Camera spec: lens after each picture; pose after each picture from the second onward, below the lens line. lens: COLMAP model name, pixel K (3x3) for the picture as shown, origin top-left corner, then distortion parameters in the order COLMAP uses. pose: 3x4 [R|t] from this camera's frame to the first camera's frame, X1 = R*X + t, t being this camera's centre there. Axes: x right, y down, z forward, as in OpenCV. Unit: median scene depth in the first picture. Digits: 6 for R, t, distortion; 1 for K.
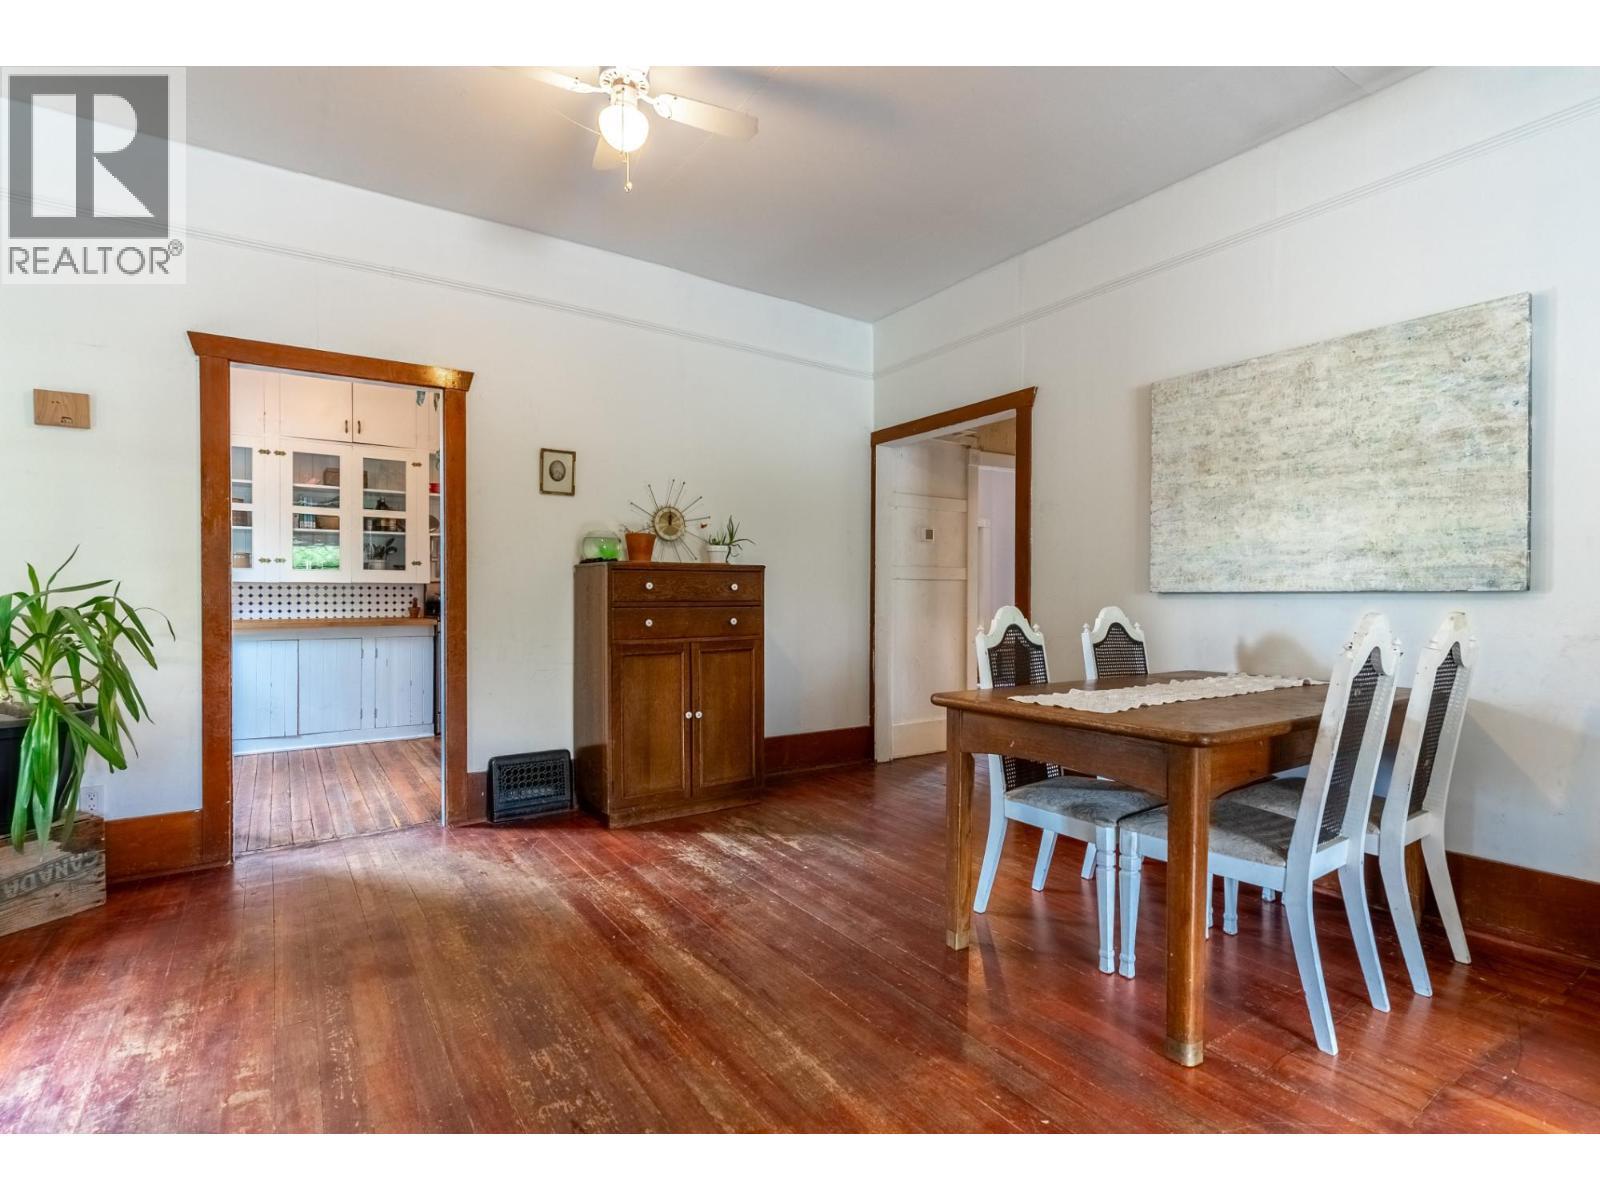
lens RADIAL K [[773.5, 0, 799.5], [0, 773.5, 601.8], [0, 0, 1]] dist [0.000666, 0.000733]
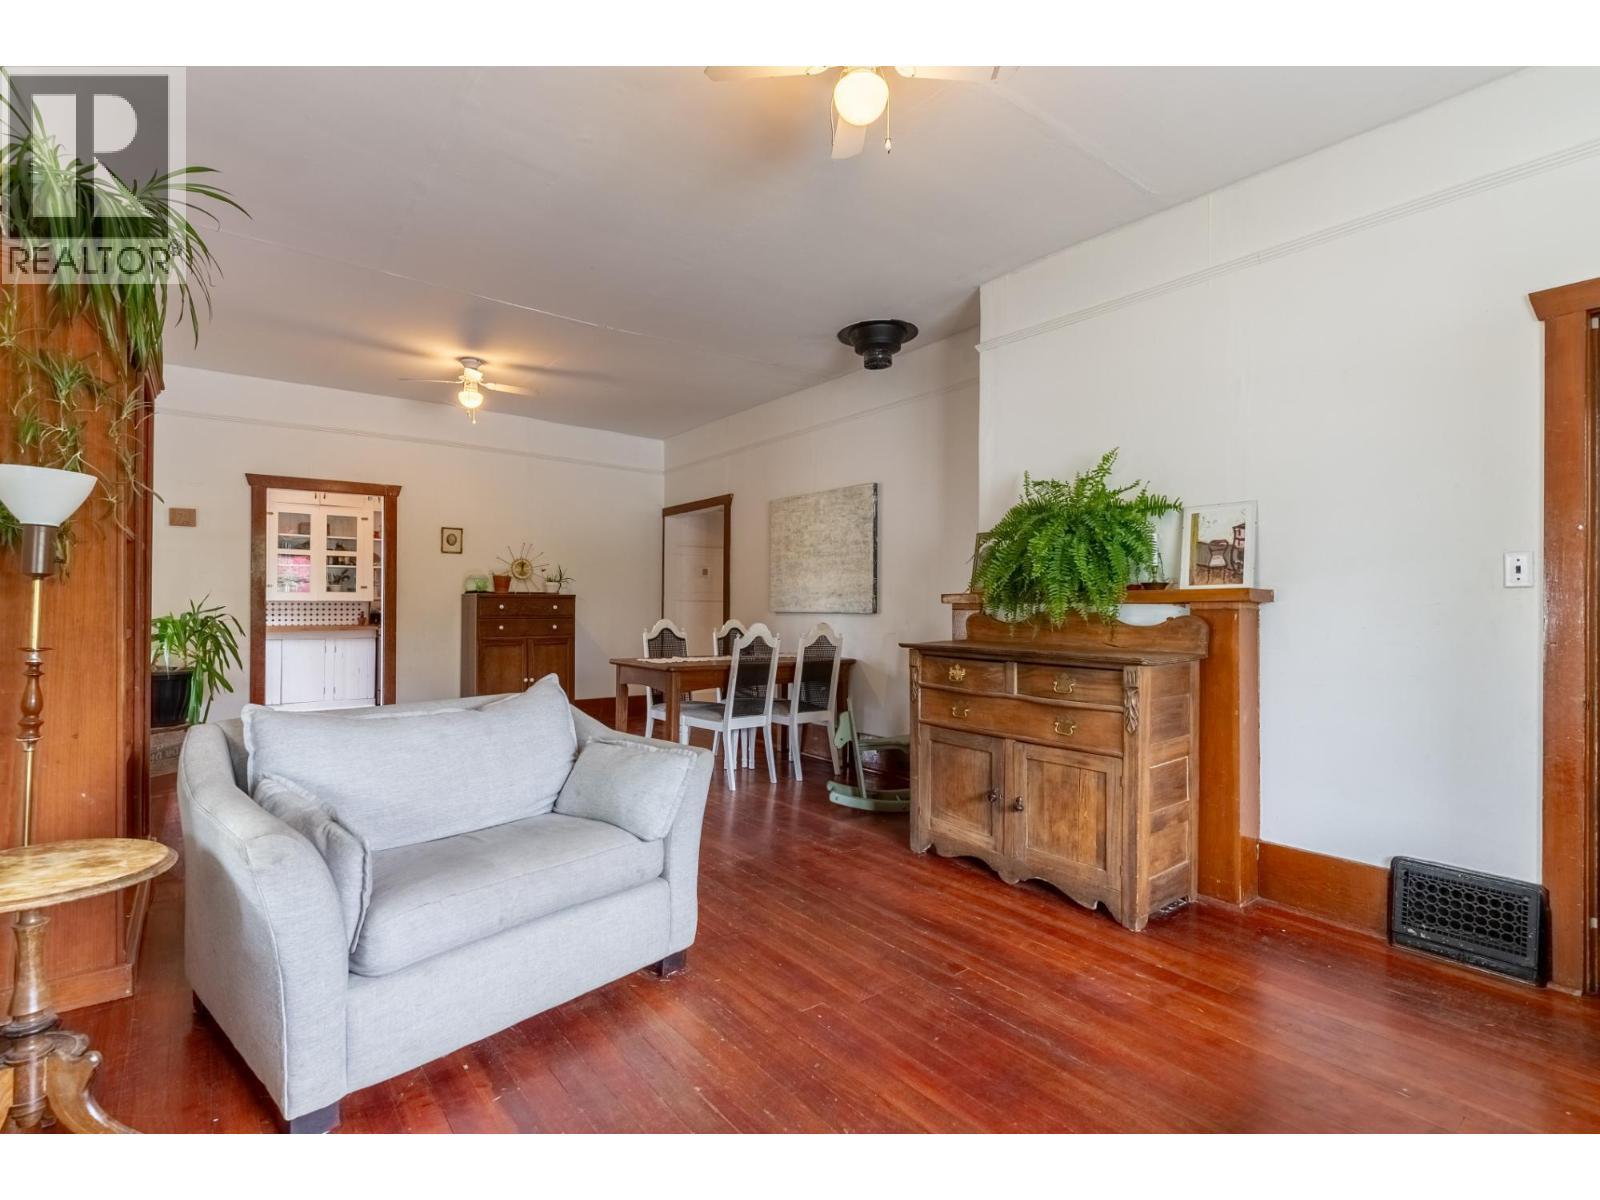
lens RADIAL K [[773.5, 0, 799.5], [0, 773.5, 601.8], [0, 0, 1]] dist [0.000666, 0.000733]
pose [[0.998016, 0.004101, 0.062824, 0.256439], [-0.003276, 0.999907, -0.013231, -0.007349], [-0.062873, 0.012999, 0.997937, -0.558451]]
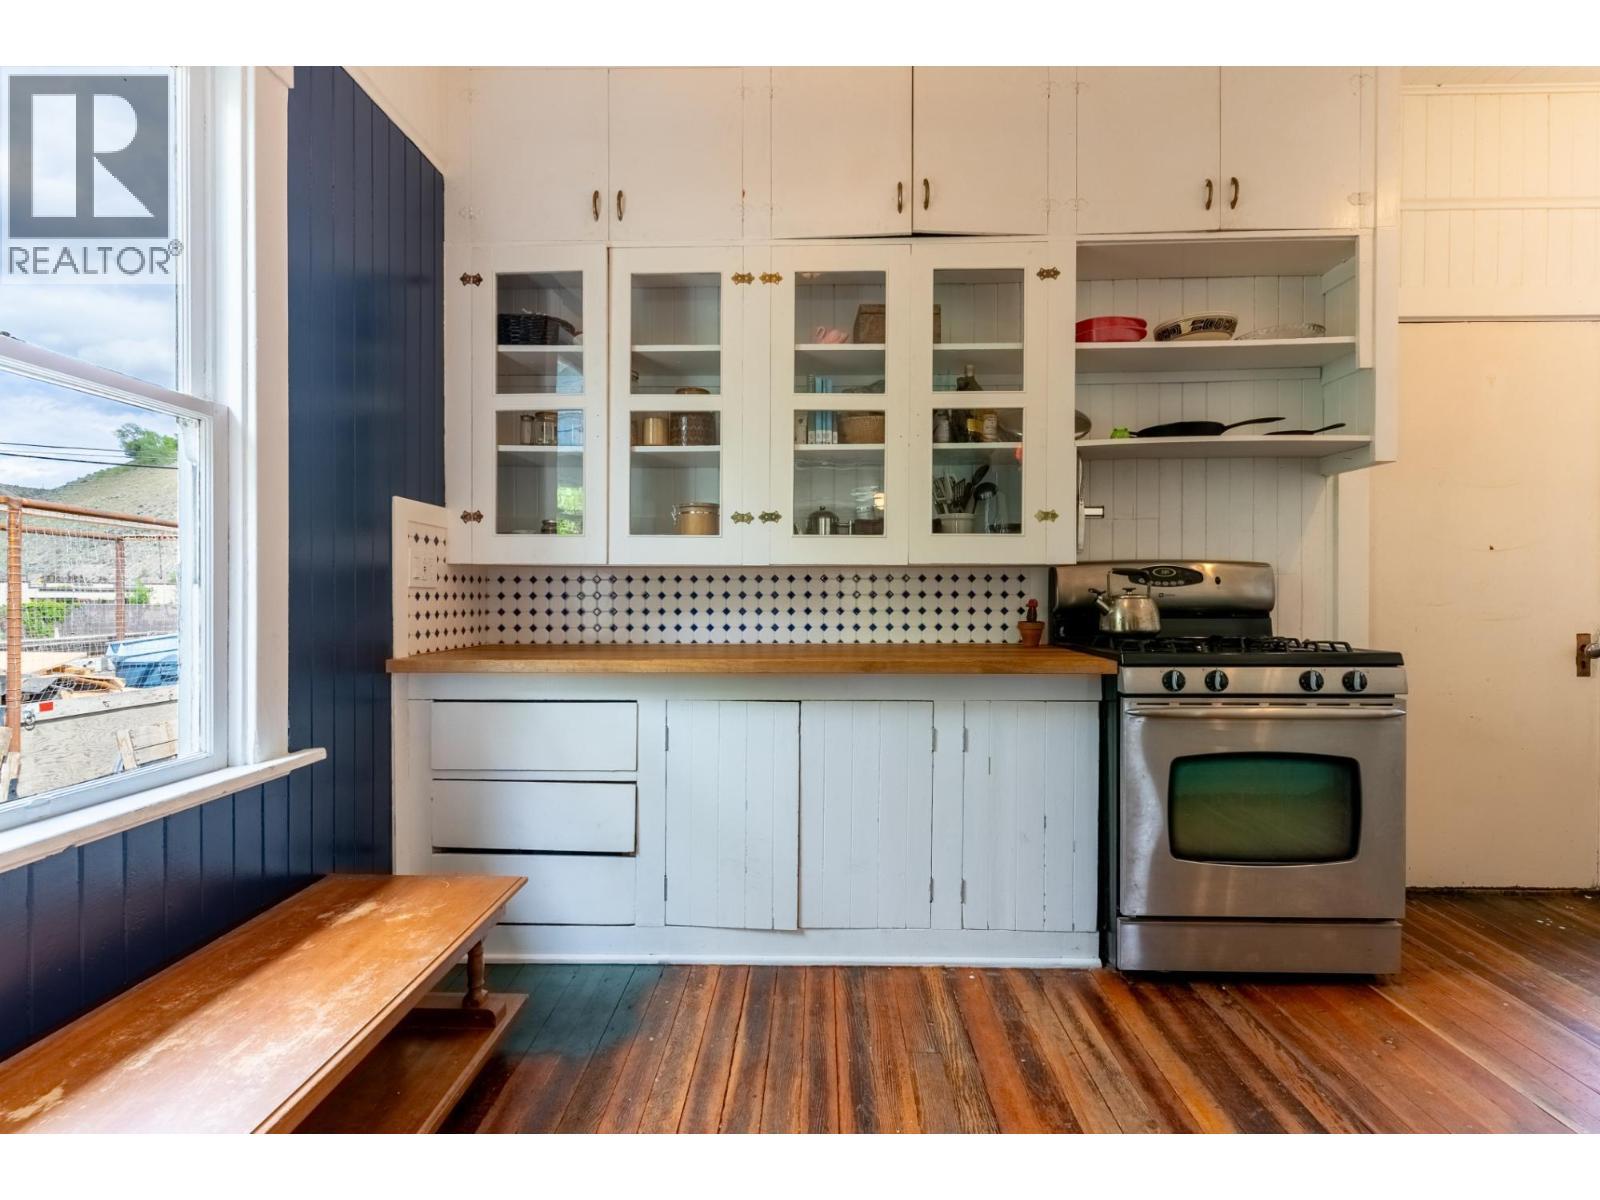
lens RADIAL K [[773.5, 0, 799.5], [0, 773.5, 601.8], [0, 0, 1]] dist [0.000666, 0.000733]
pose [[0.815260, 0.002145, -0.579091, -0.415201], [-0.004427, 0.999987, -0.002529, -0.002816], [0.579078, 0.004626, 0.815259, 0.673683]]
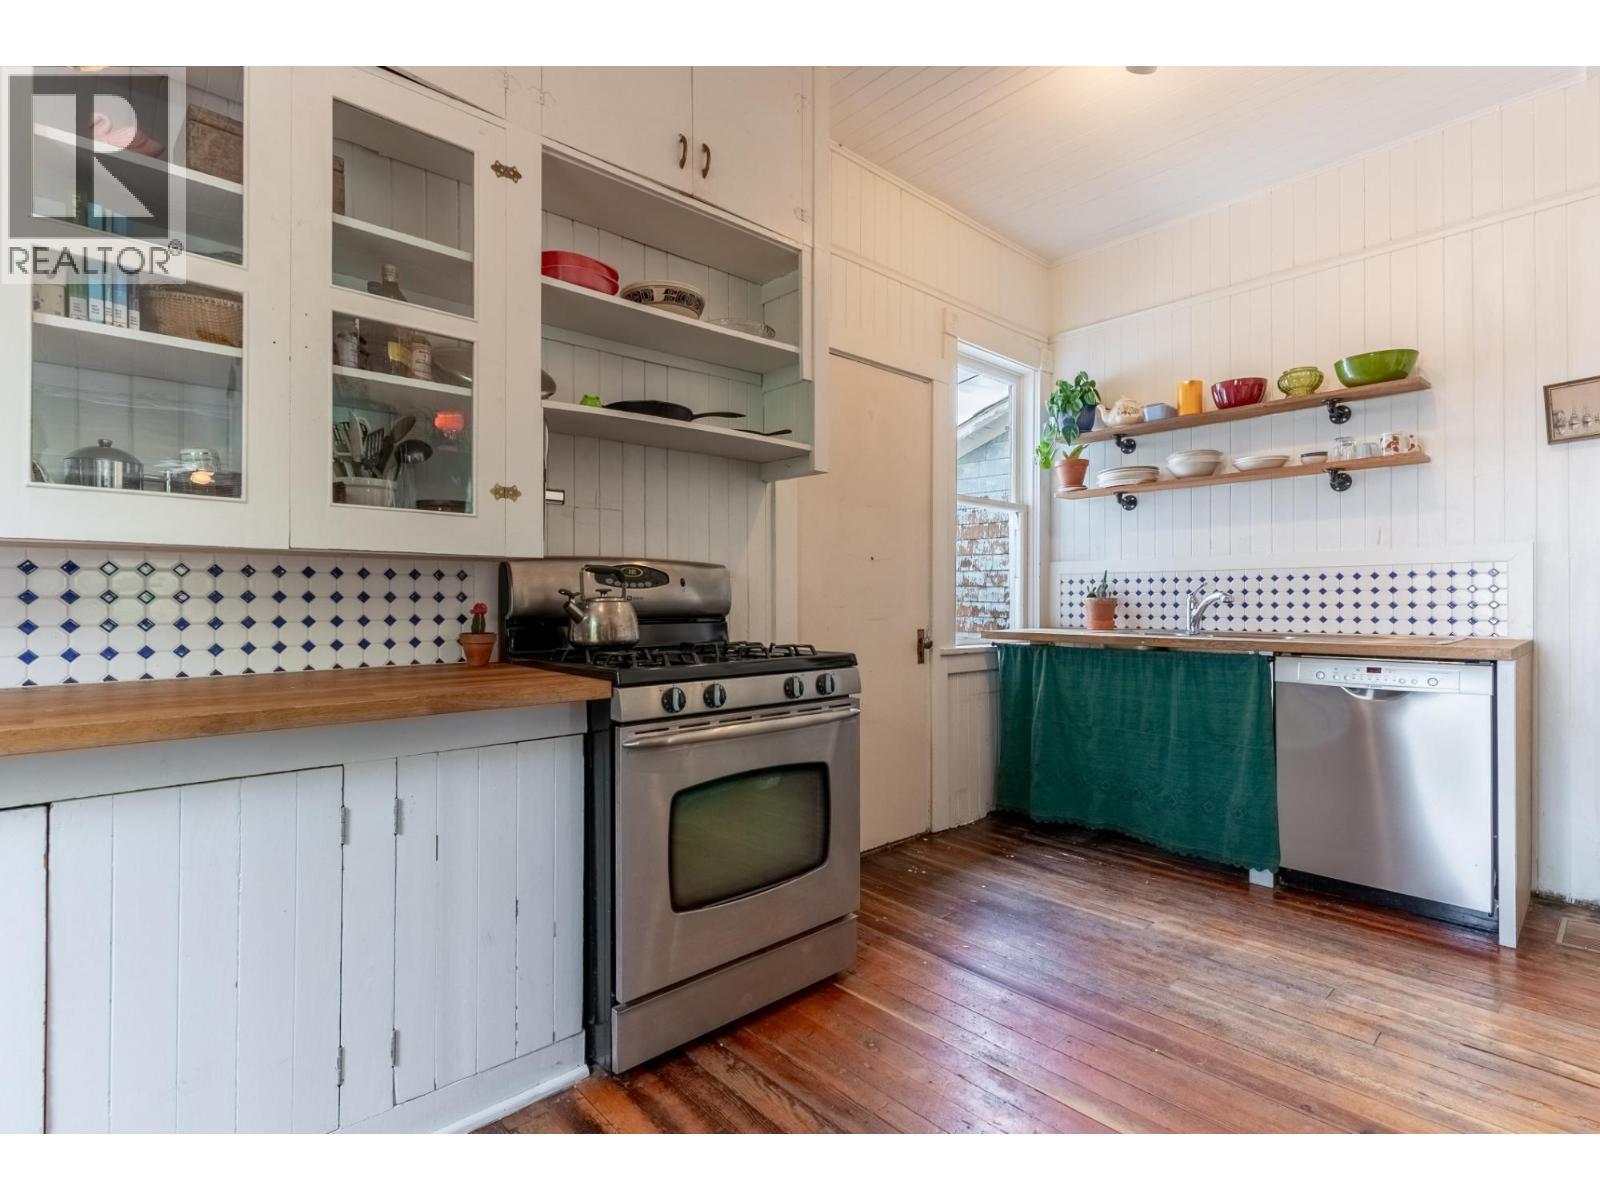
lens RADIAL K [[773.5, 0, 799.5], [0, 773.5, 601.8], [0, 0, 1]] dist [0.000666, 0.000733]
pose [[0.989260, -0.003654, 0.146119, -0.483659], [0.004977, 0.999950, -0.008691, -0.003132], [-0.146080, 0.009325, 0.989229, 0.773794]]
